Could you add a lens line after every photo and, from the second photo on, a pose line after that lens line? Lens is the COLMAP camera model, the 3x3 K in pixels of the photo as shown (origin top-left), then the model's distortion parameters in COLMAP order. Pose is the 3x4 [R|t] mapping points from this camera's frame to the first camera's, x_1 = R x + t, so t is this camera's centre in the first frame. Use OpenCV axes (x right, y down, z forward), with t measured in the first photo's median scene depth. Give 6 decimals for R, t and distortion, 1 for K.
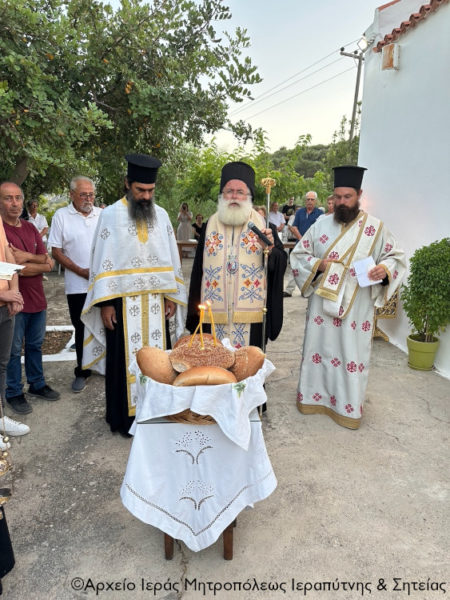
lens RADIAL K [[420.6, 0, 219.6], [0, 420.6, 301.2], [0, 0, 1]] dist [0.064726, -0.102925]
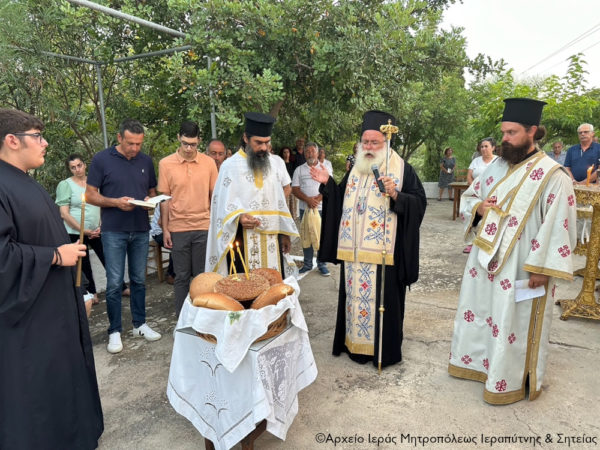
lens RADIAL K [[419.6, 0, 303.4], [0, 419.6, 229.0], [0, 0, 1]] dist [0.067545, -0.073323]
pose [[0.838574, 0.068144, -0.540508, 0.445351], [-0.085110, 0.996351, -0.006430, -0.020517], [0.538098, 0.051395, 0.841314, 0.073985]]
